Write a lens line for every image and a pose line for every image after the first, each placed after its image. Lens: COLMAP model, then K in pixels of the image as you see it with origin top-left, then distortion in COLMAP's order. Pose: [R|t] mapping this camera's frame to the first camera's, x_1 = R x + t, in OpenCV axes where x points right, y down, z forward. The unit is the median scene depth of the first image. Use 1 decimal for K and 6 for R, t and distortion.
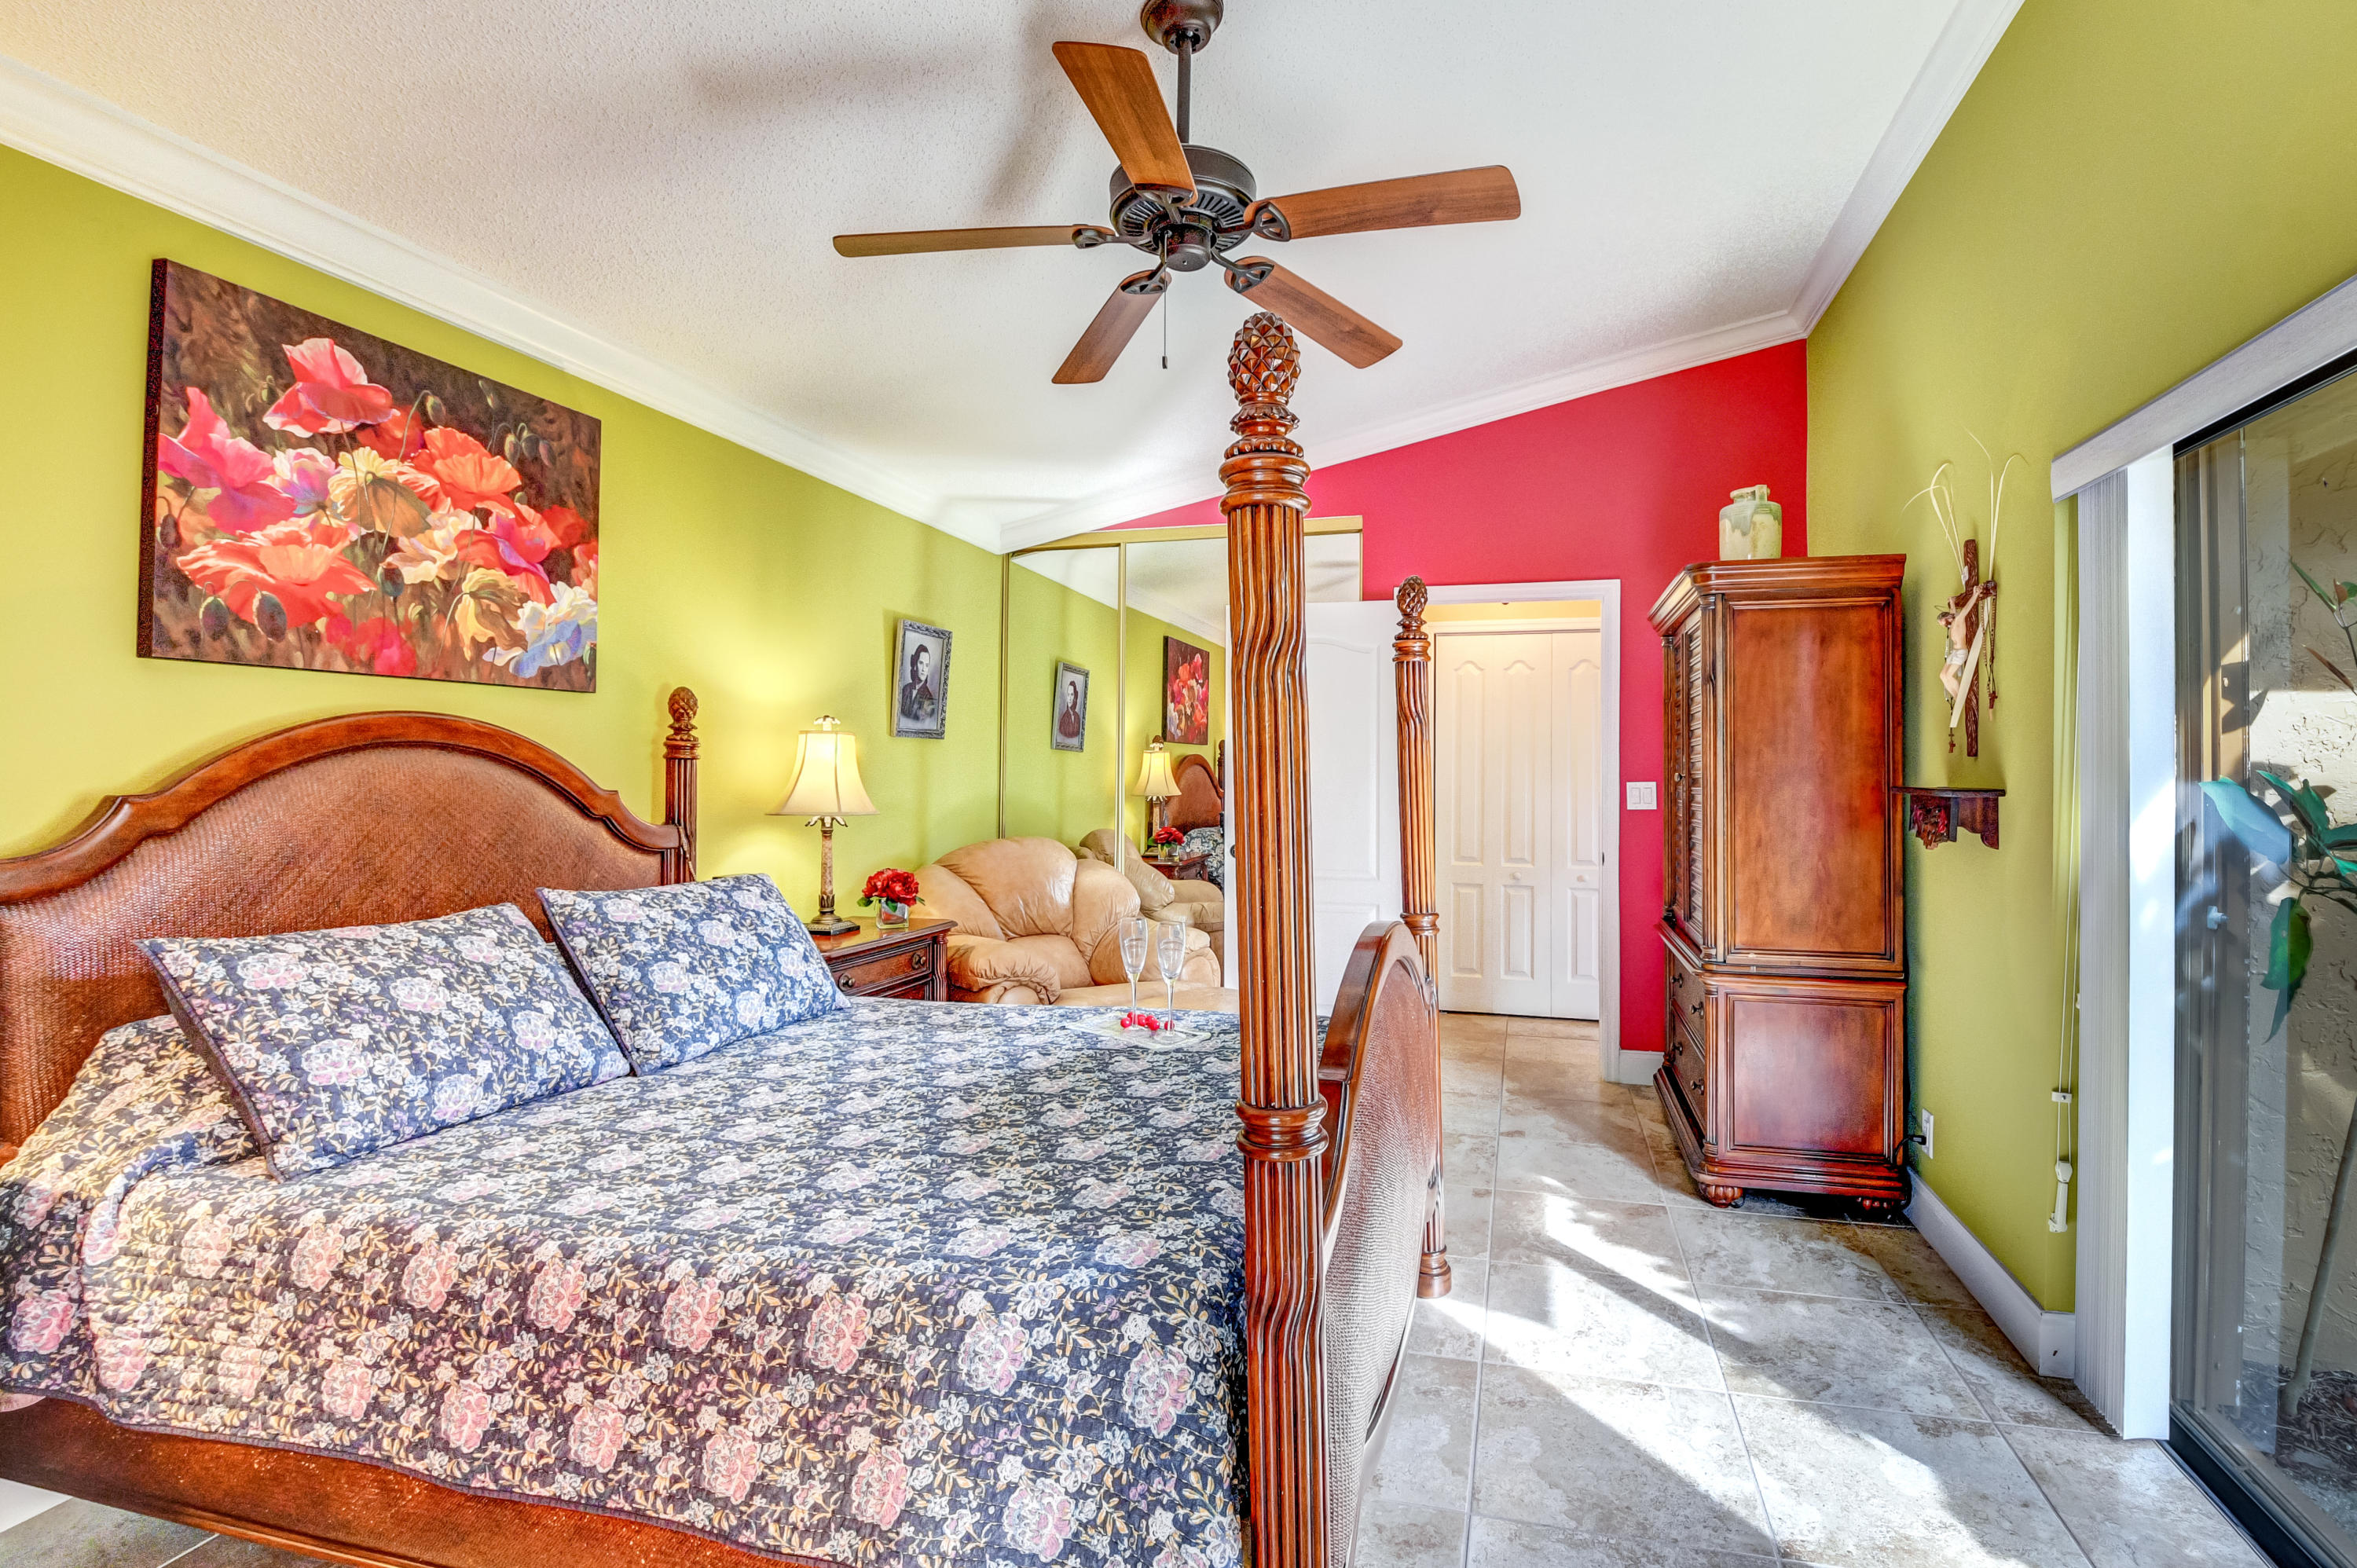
lens RADIAL K [[1061.7, 0, 1273.9], [0, 1061.7, 759.3], [0, 0, 1]] dist [0.000540, -0.014957]
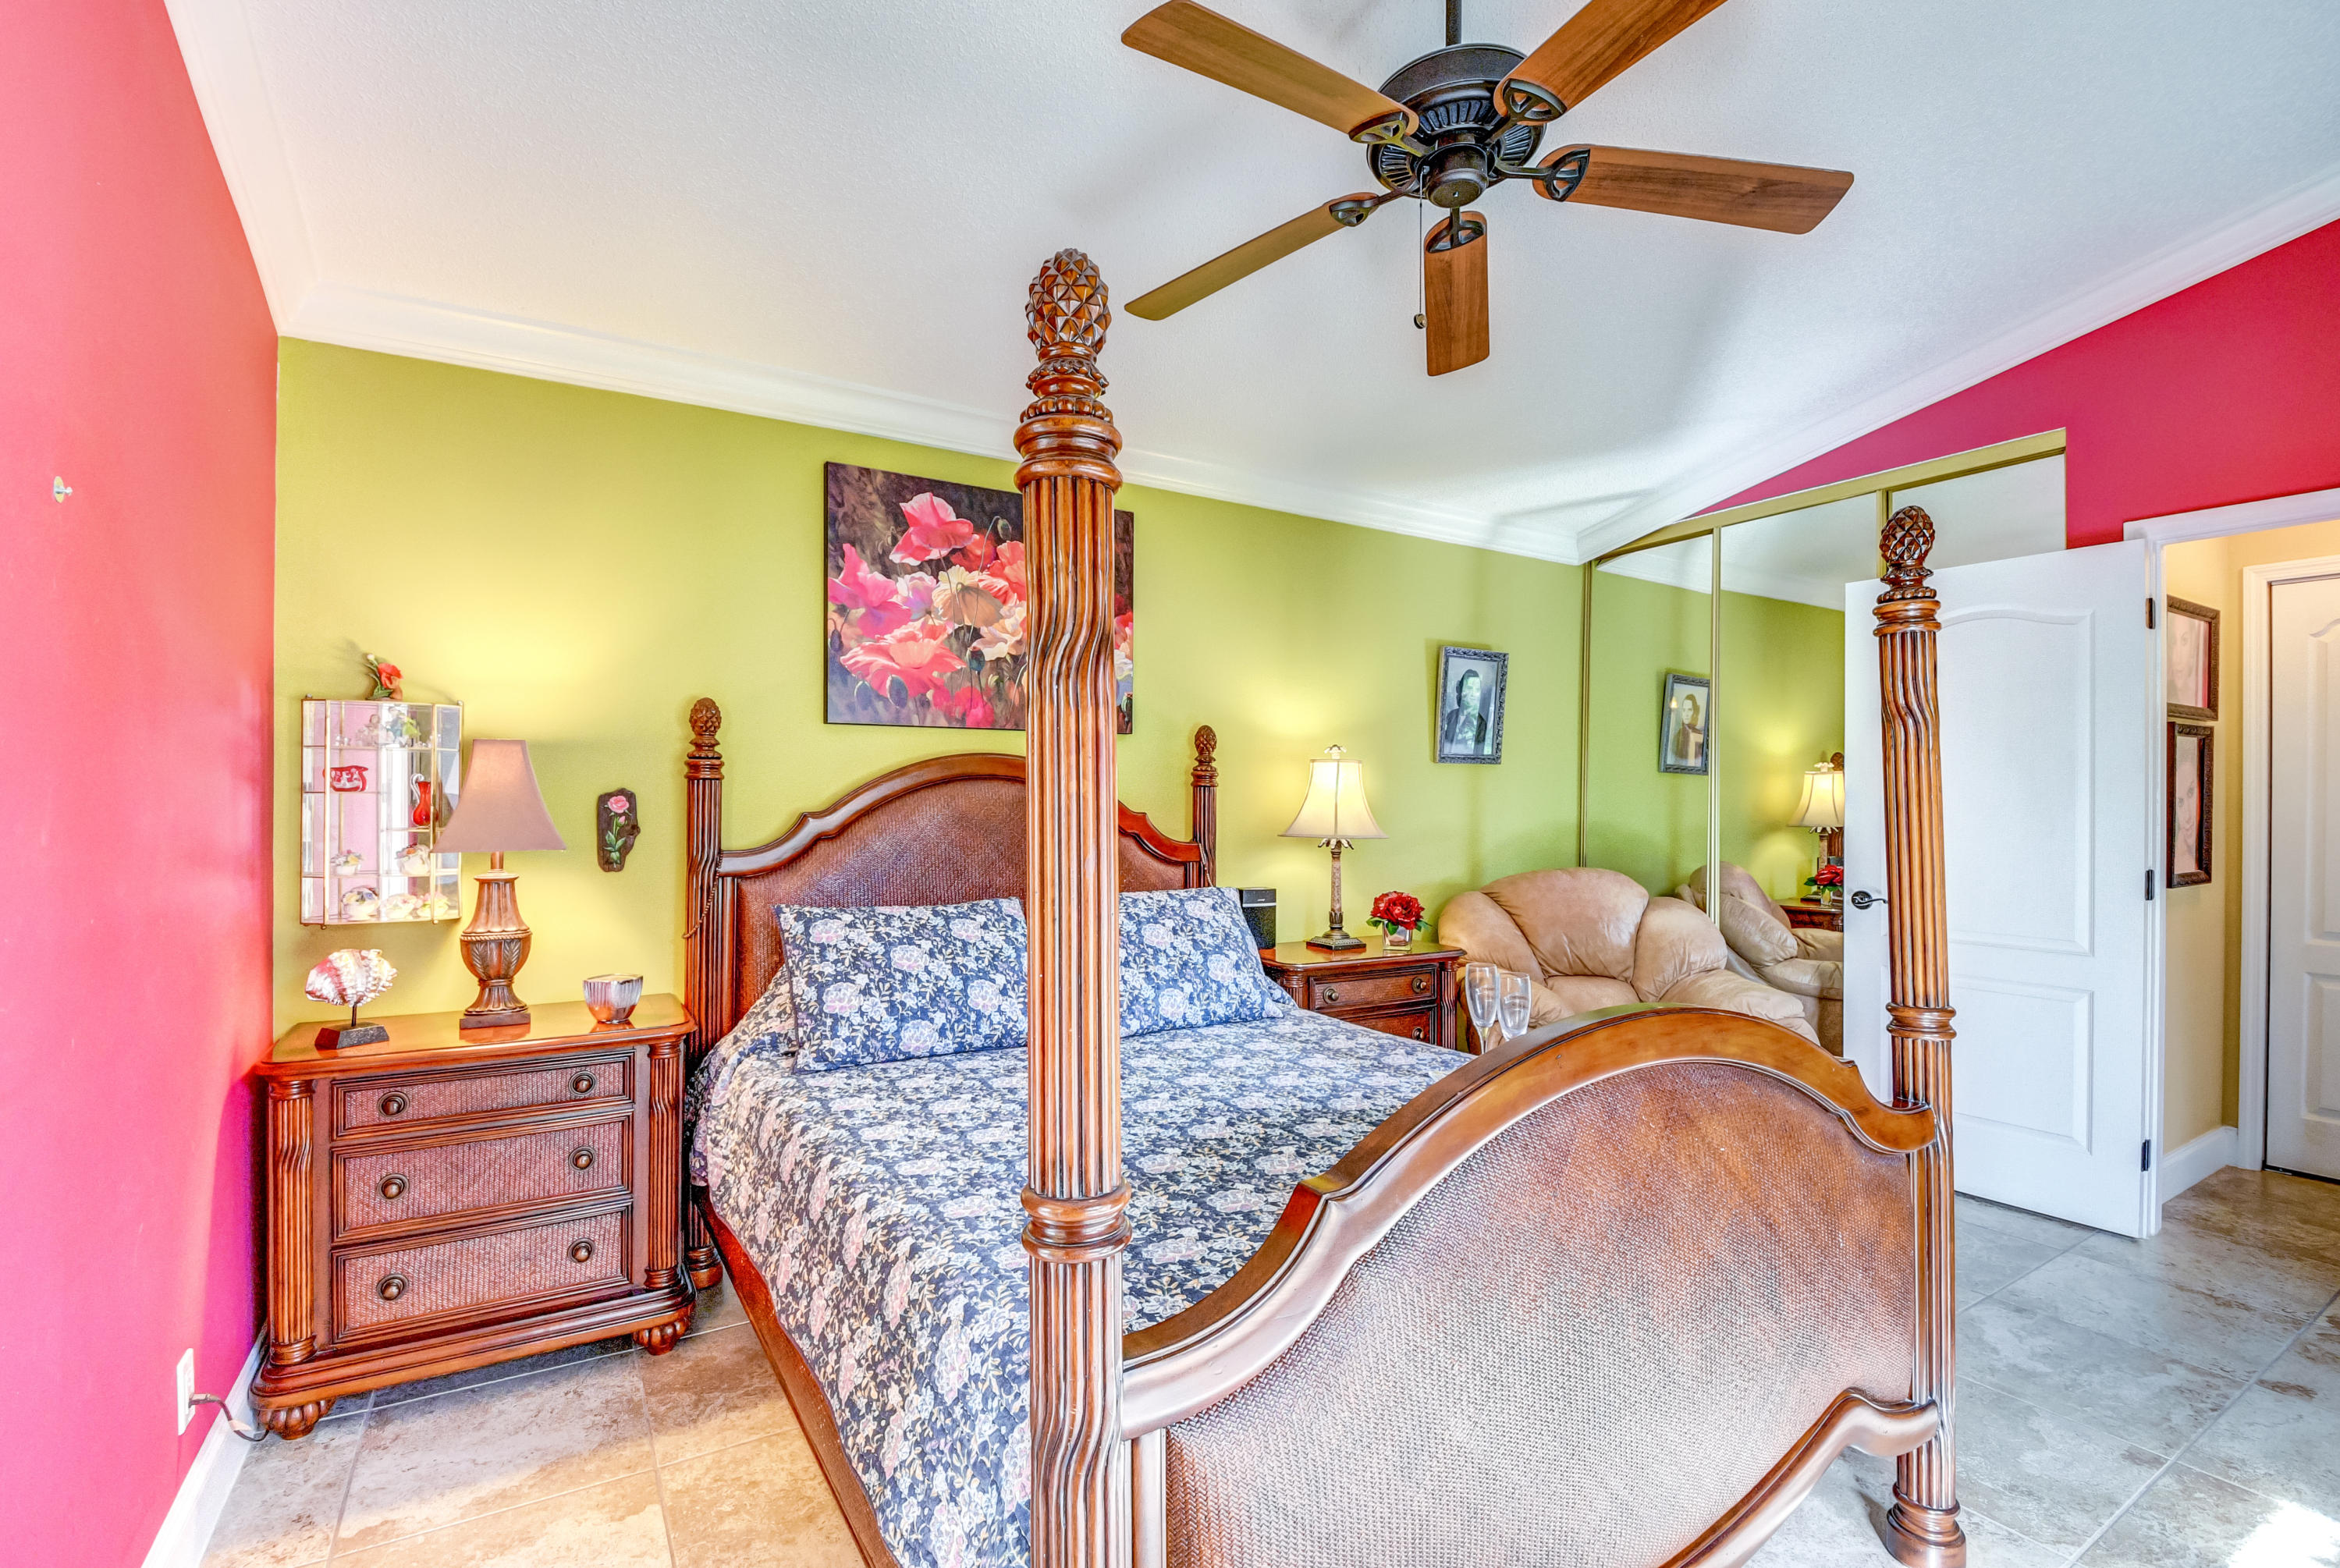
lens RADIAL K [[1033.5, 0, 1183.4], [0, 1033.5, 789.2], [0, 0, 1]] dist [0.067896, -0.060048]
pose [[0.705403, -0.003696, -0.708797, 0.352621], [0.006672, 0.999977, 0.001426, 0.001526], [0.708775, -0.005735, 0.705411, 0.250722]]
